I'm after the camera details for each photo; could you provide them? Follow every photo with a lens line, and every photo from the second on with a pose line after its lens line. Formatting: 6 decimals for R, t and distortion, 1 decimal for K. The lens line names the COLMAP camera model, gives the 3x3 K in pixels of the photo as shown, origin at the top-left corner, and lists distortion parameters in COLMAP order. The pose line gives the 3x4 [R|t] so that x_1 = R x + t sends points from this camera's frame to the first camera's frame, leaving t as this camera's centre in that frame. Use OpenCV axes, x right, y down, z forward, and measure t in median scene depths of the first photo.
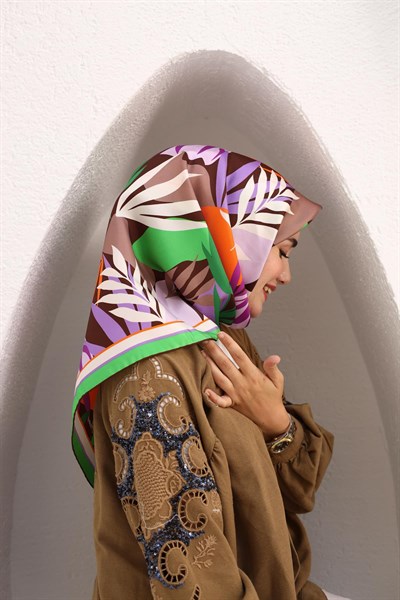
lens RADIAL K [[867.0, 0, 200.0], [0, 867.0, 300.0], [0, 0, 1]] dist [0.014878, -0.248343]
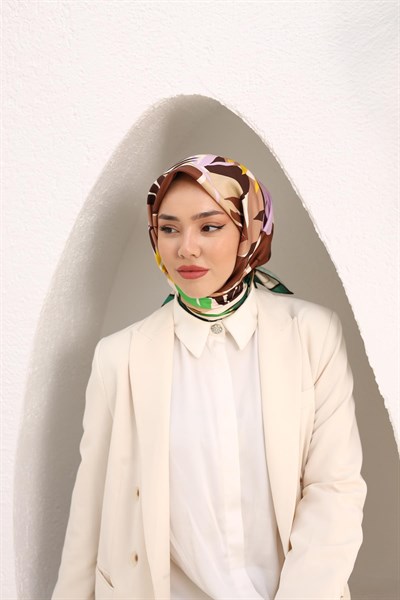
lens RADIAL K [[867.0, 0, 200.0], [0, 867.0, 300.0], [0, 0, 1]] dist [0.014878, -0.248343]
pose [[0.963441, 0.012507, -0.267627, 0.308745], [0.054675, 0.968711, 0.242096, -0.301029], [0.262281, -0.247877, 0.932612, -0.027458]]
